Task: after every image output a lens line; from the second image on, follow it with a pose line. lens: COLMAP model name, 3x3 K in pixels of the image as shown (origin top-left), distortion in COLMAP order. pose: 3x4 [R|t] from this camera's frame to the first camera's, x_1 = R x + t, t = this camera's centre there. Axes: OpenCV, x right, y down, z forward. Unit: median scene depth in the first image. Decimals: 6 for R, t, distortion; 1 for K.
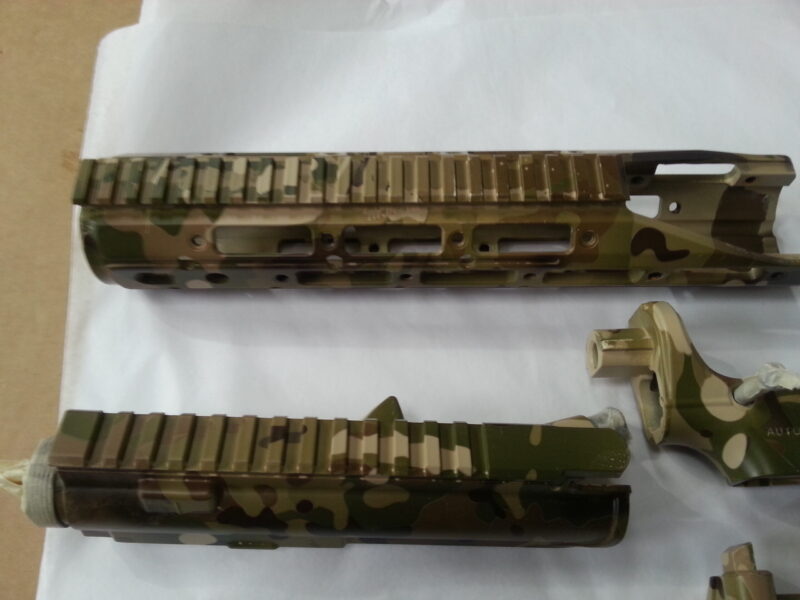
lens RADIAL K [[718.6, 0, 400.0], [0, 718.6, 300.0], [0, 0, 1]] dist [0.002859, -0.078958]
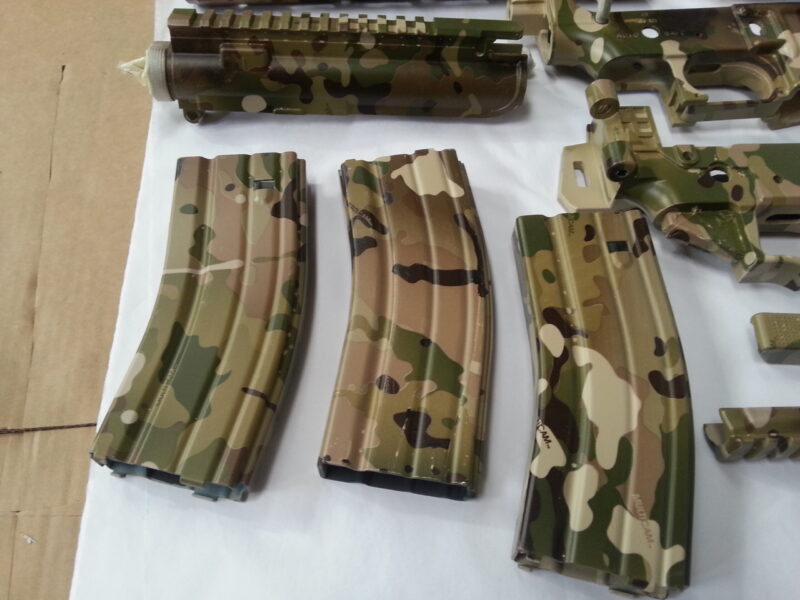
lens RADIAL K [[718.6, 0, 400.0], [0, 718.6, 300.0], [0, 0, 1]] dist [0.002859, -0.078958]
pose [[0.999402, -0.032470, 0.011872, 0.002256], [0.033308, 0.996322, -0.078949, 0.808128], [-0.009265, 0.079297, 0.996808, -0.477222]]
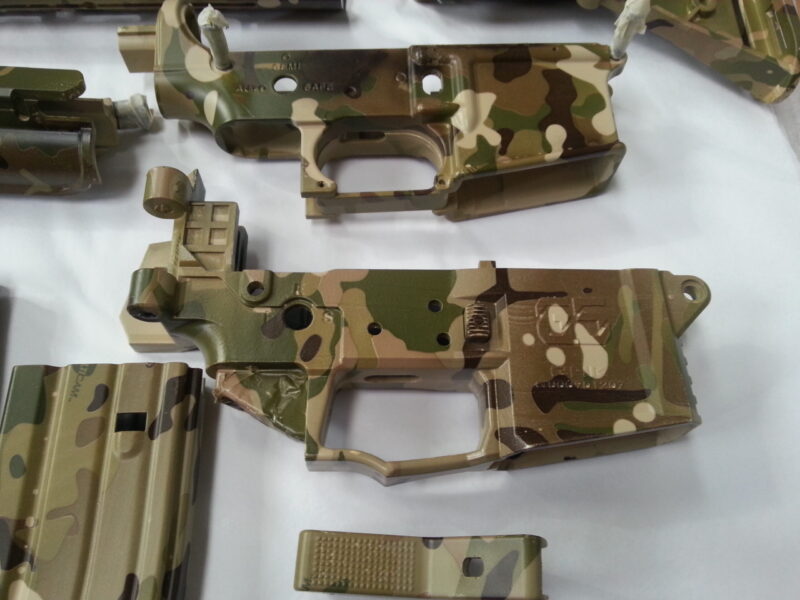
lens RADIAL K [[727.6, 0, 400.0], [0, 727.6, 316.9], [0, 0, 1]] dist [-0.007964, -0.116098]
pose [[0.999461, 0.002673, 0.032705, 0.686318], [-0.003334, 0.999791, 0.020164, 0.488263], [-0.032644, -0.020262, 0.999262, -0.162121]]
